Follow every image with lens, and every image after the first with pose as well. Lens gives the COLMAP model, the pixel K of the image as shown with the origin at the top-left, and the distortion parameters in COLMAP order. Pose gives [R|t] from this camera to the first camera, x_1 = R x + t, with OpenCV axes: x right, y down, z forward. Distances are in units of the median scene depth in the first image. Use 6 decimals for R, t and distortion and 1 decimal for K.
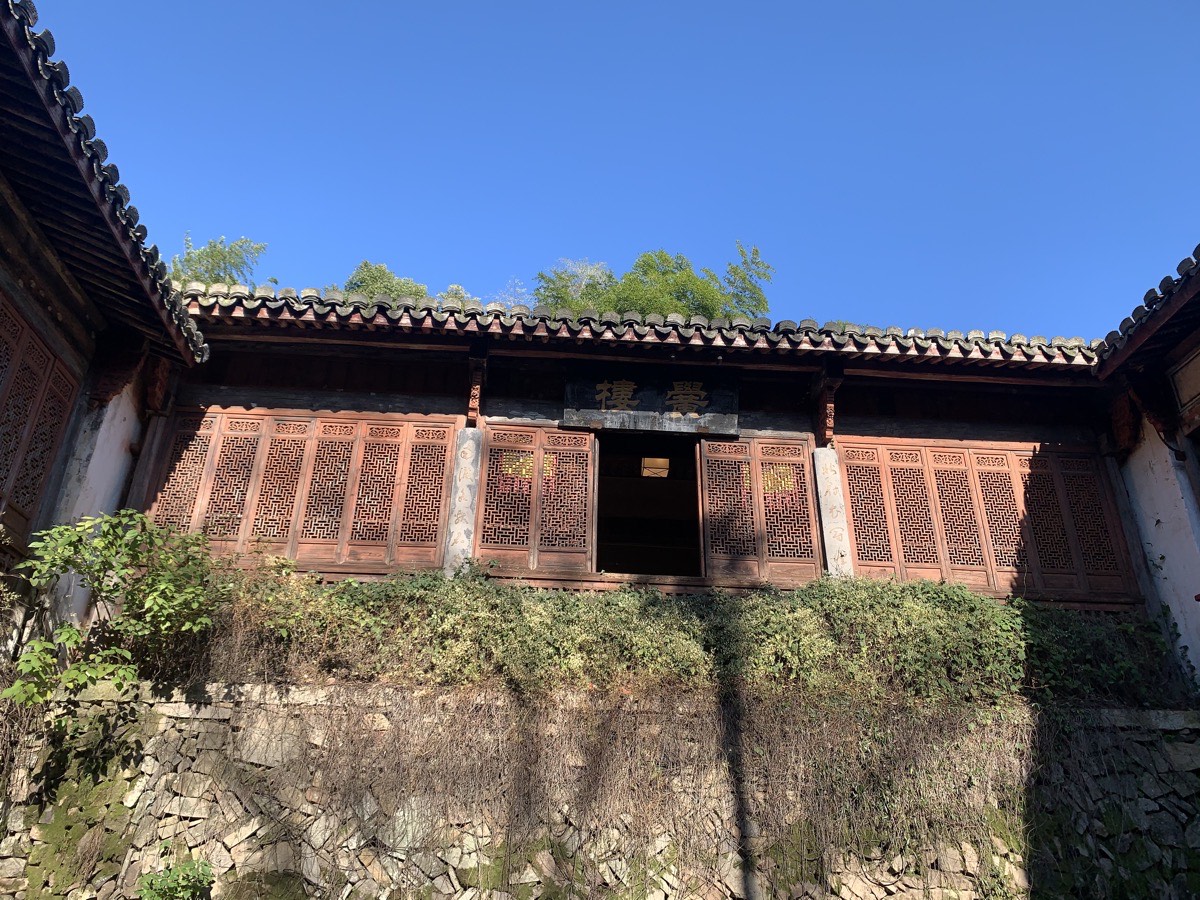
lens RADIAL K [[929.2, 0, 600.0], [0, 929.2, 450.0], [0, 0, 1]] dist [0.034305, -0.010994]
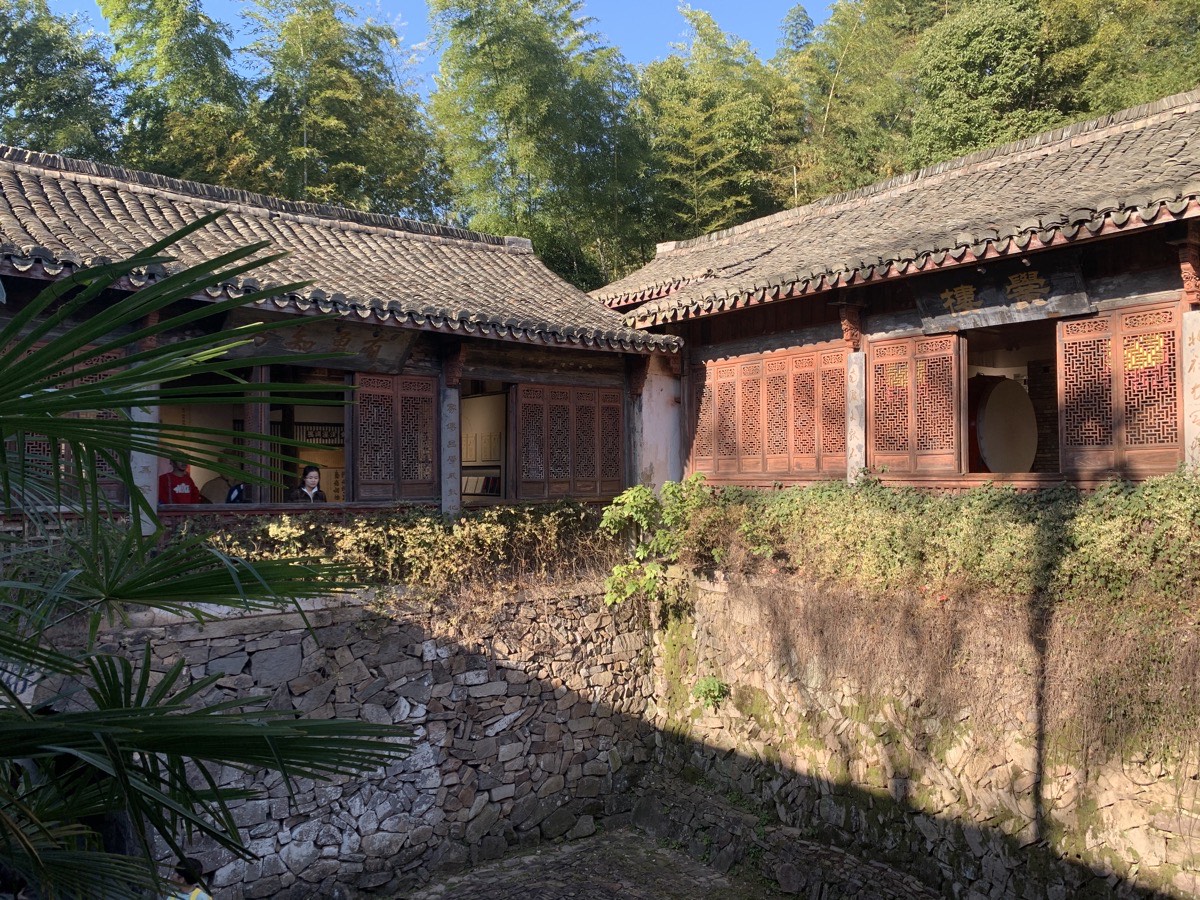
lens RADIAL K [[929.2, 0, 600.0], [0, 929.2, 450.0], [0, 0, 1]] dist [0.034305, -0.010994]
pose [[0.568000, -0.048327, -0.821608, 0.681968], [0.384330, 0.898321, 0.212859, -0.304138], [0.727782, -0.436673, 0.528820, 0.071936]]
